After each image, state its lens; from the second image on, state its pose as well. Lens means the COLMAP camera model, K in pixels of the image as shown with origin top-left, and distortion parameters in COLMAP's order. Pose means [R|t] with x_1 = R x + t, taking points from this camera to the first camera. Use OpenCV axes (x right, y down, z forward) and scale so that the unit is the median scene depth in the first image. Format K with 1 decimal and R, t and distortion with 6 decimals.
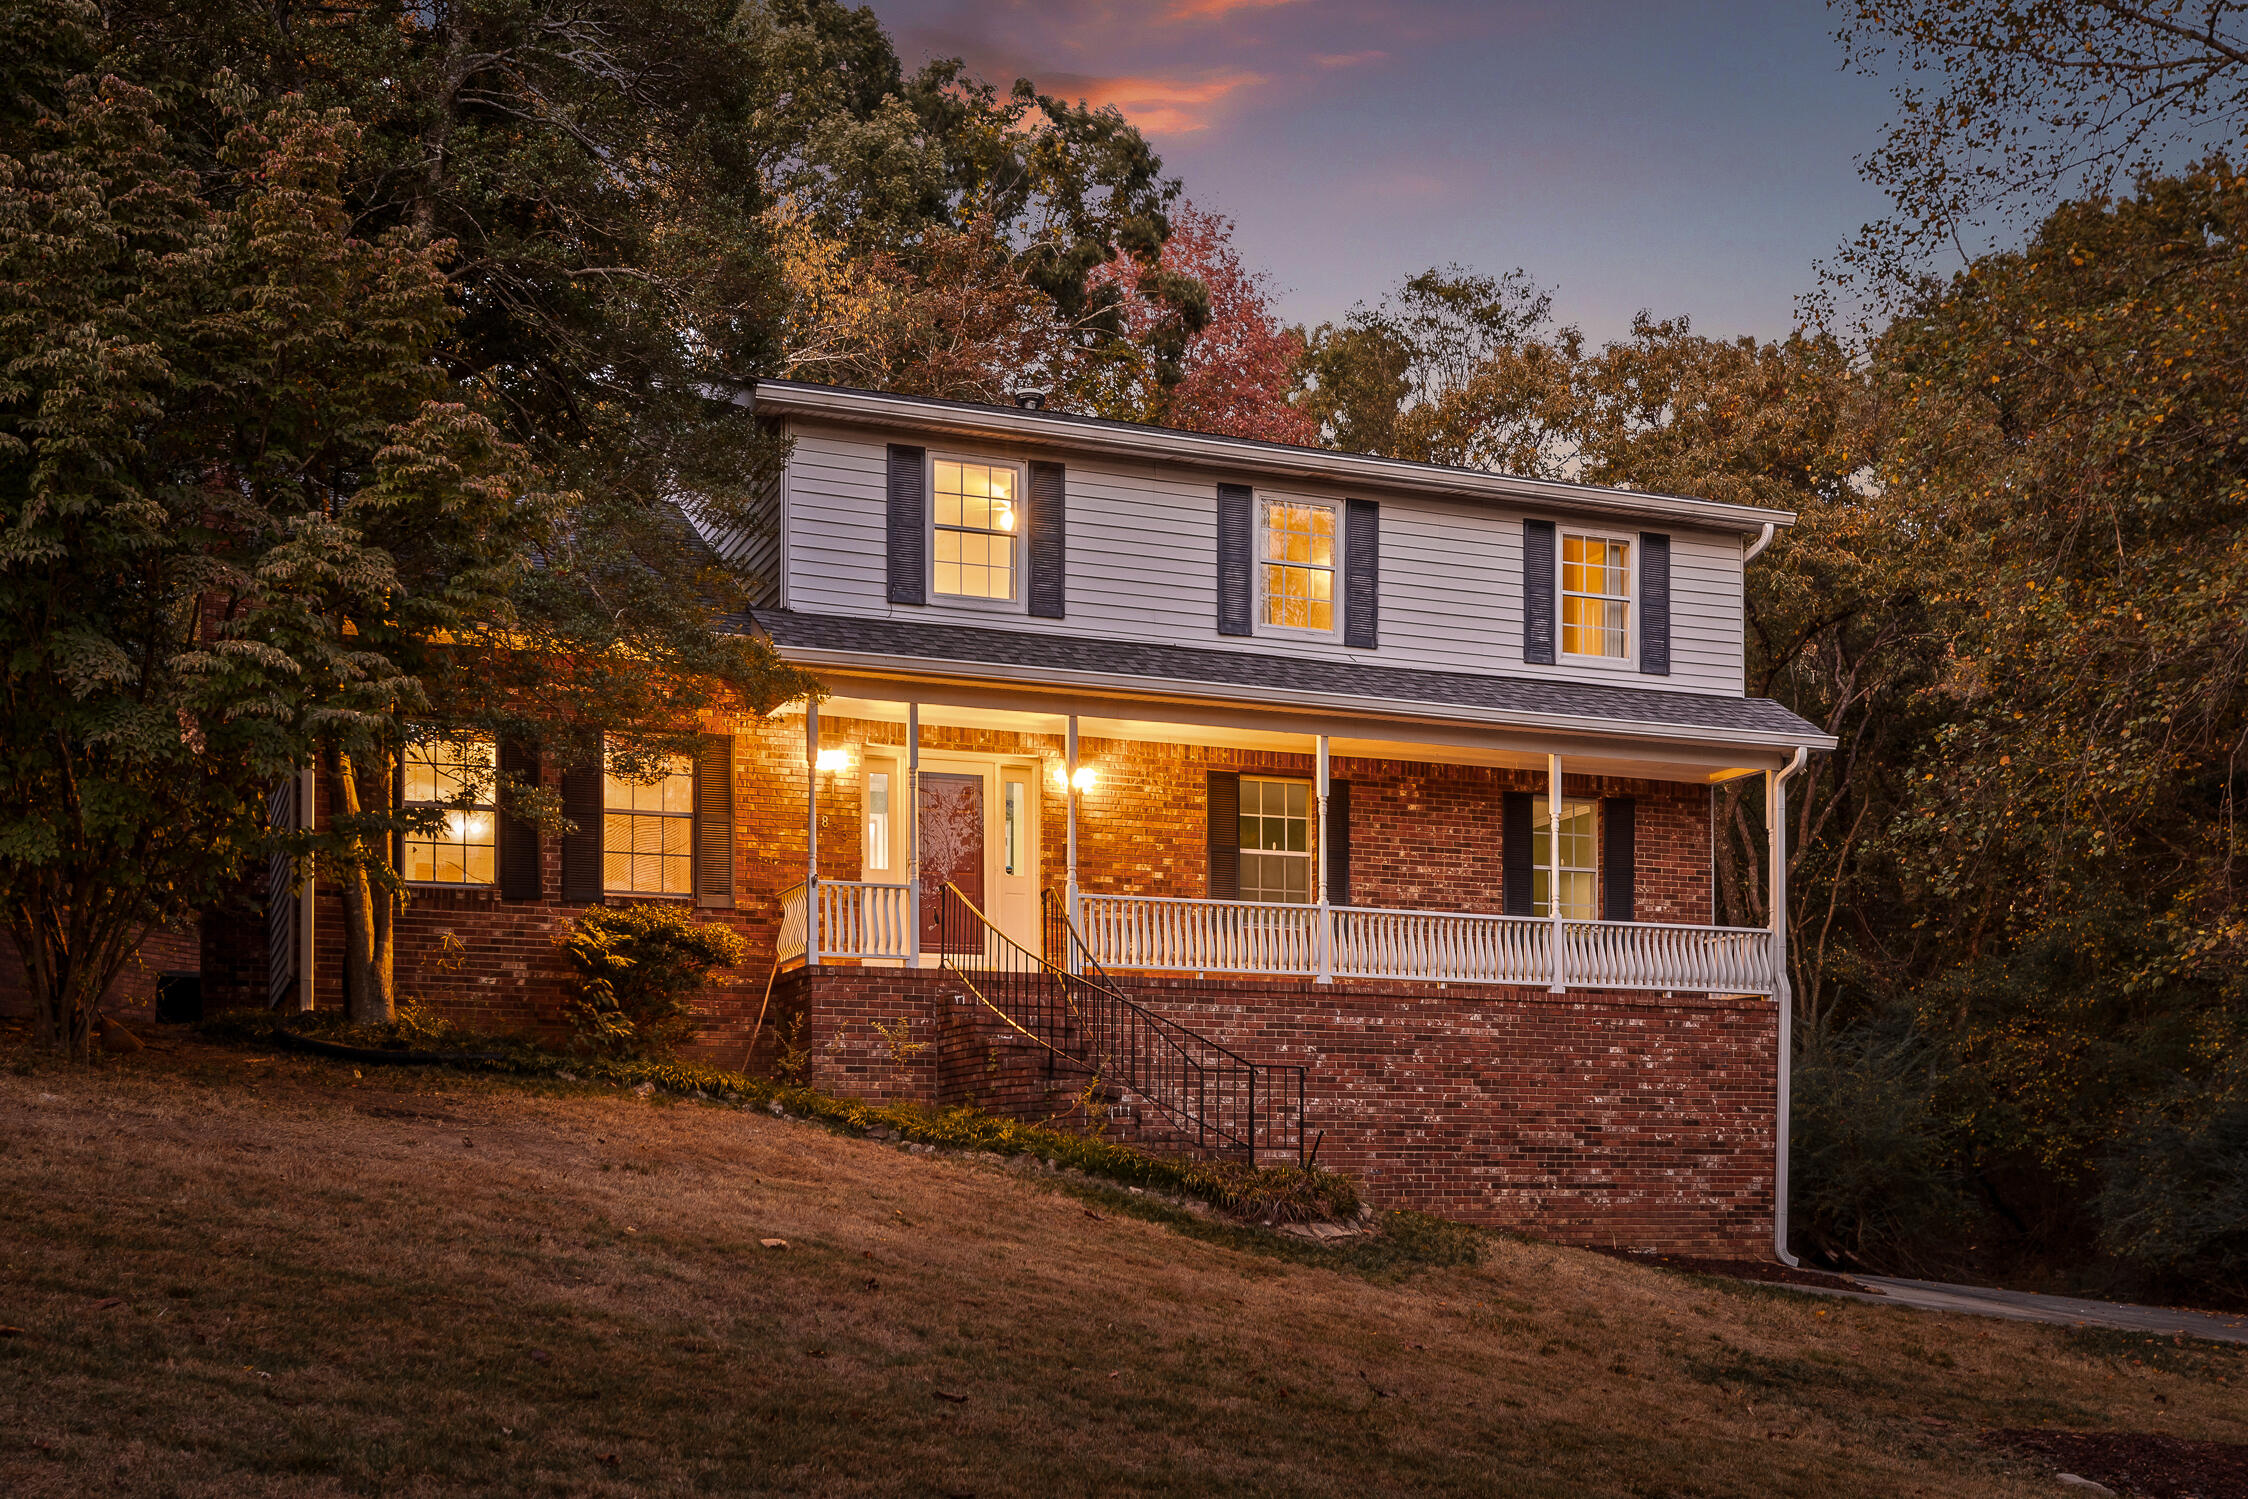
lens RADIAL K [[2250.4, 0, 1127.9], [0, 2250.4, 741.5], [0, 0, 1]] dist [0.000407, 0.000000]
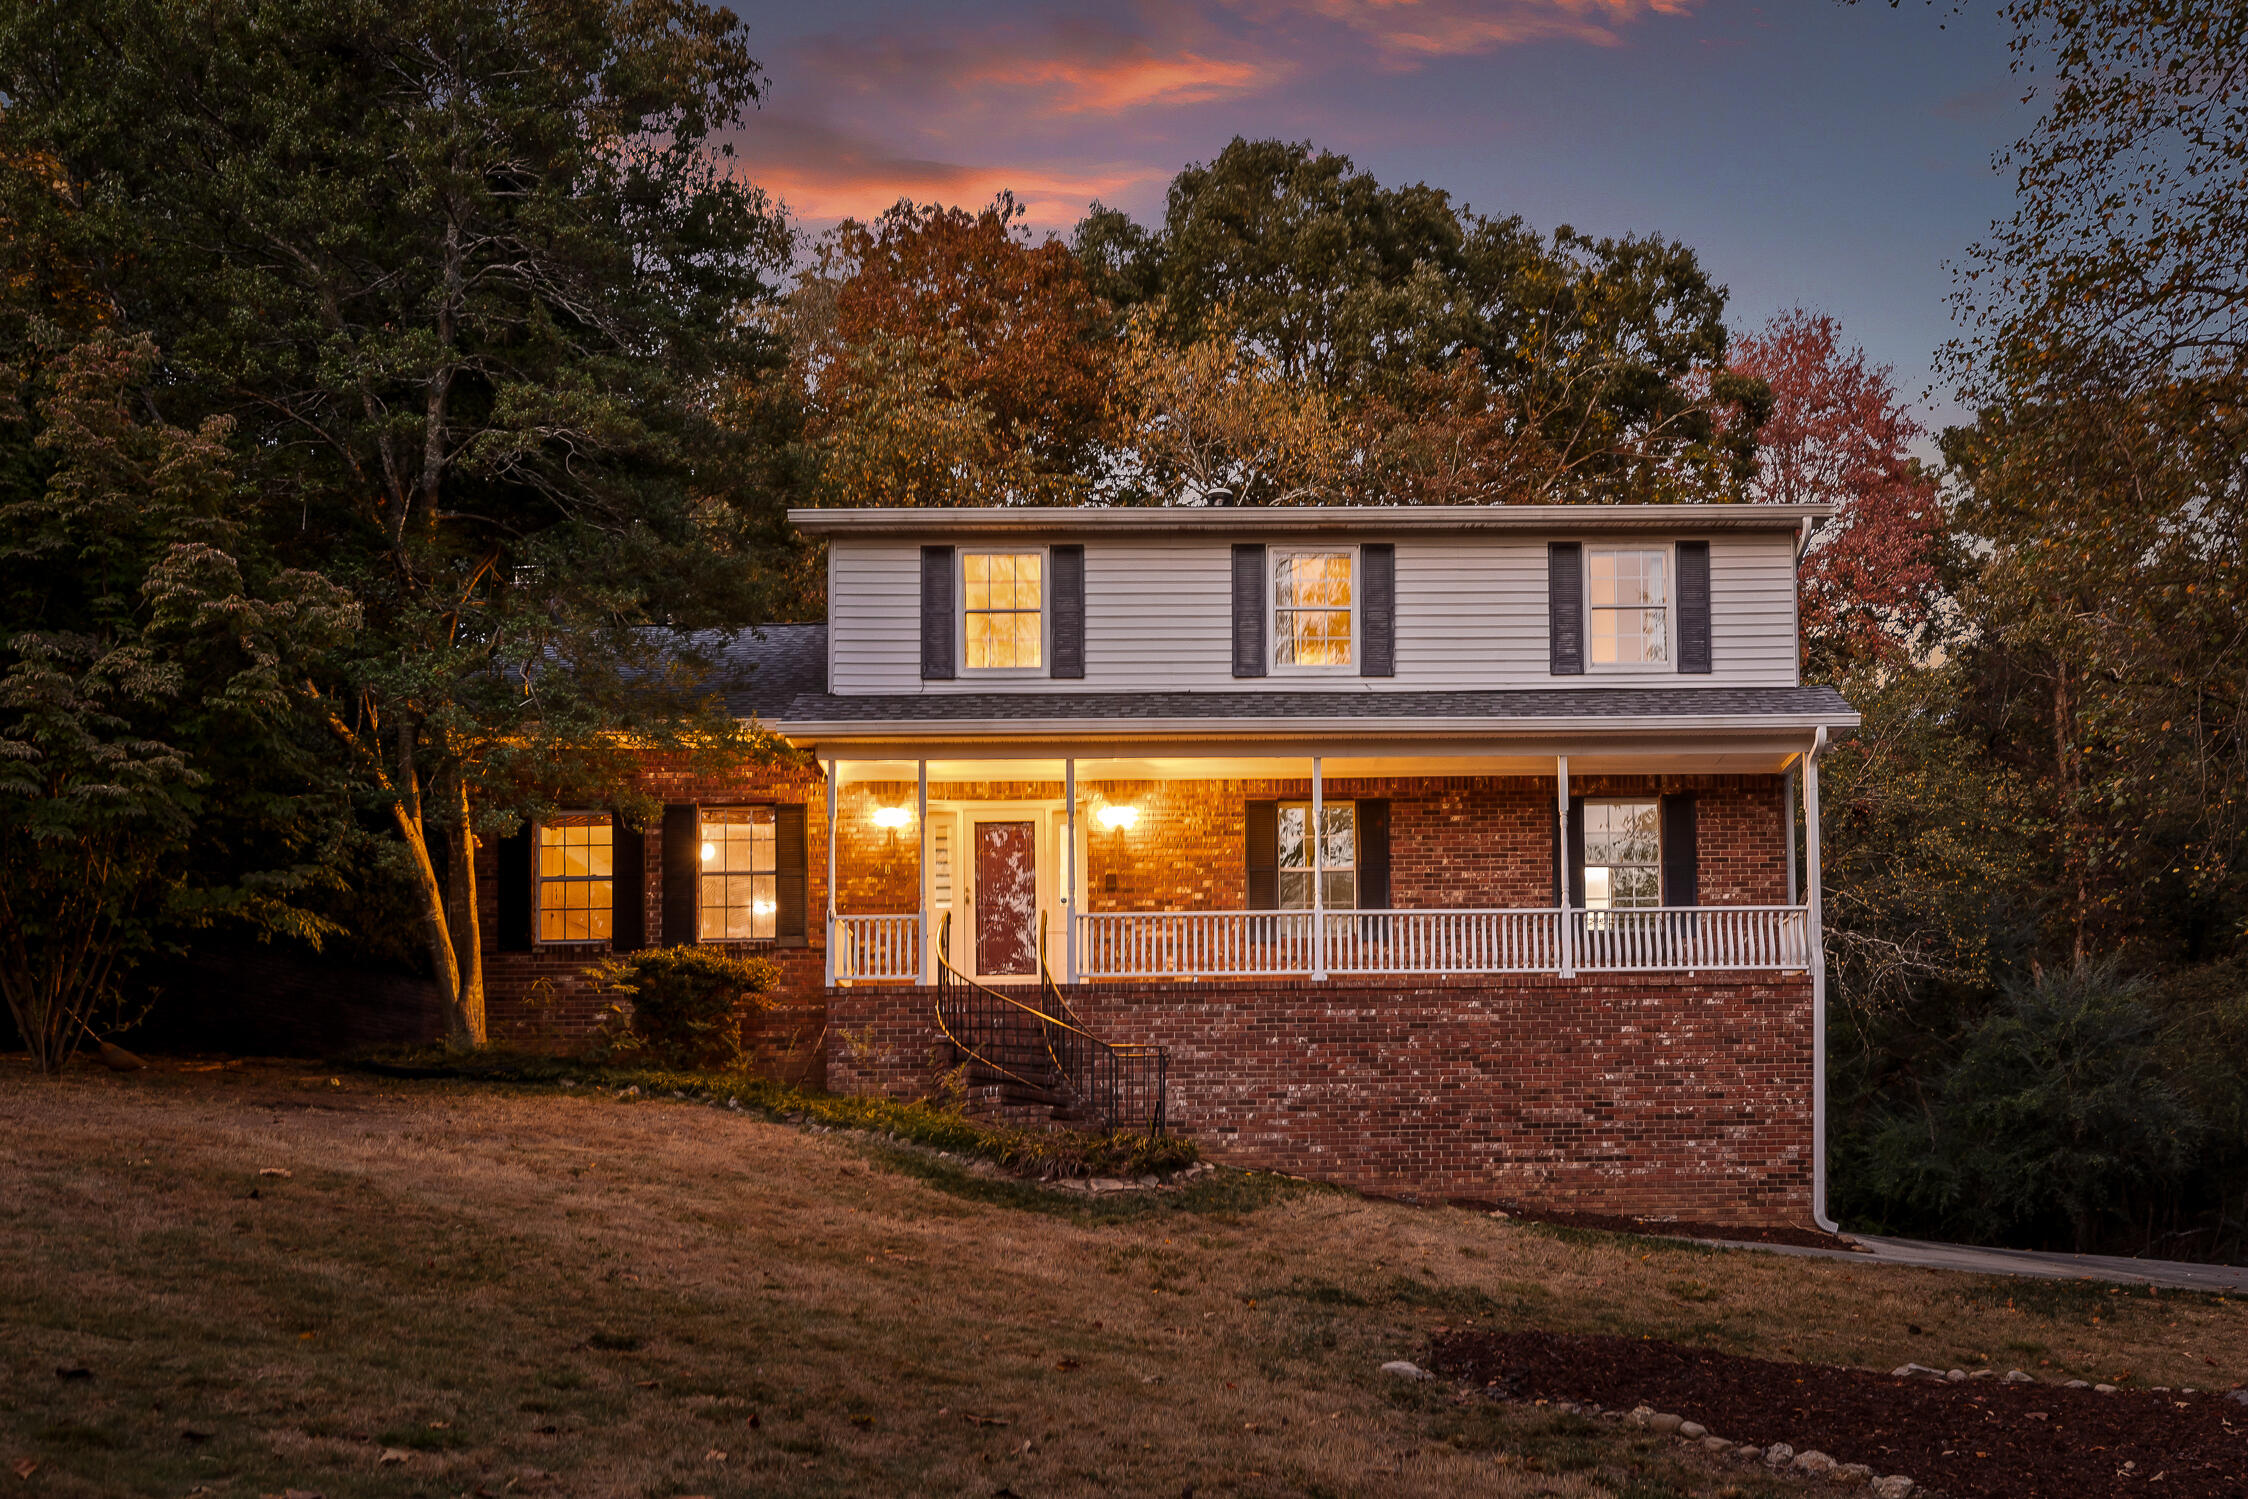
lens RADIAL K [[1995.5, 0, 1123.7], [0, 1995.5, 759.9], [0, 0, 1]] dist [0.000354, 0.000007]
pose [[0.949167, -0.095718, -0.299867, 0.287533], [0.083540, 0.995083, -0.053202, 0.042257], [0.303485, 0.025446, 0.952496, 0.036570]]
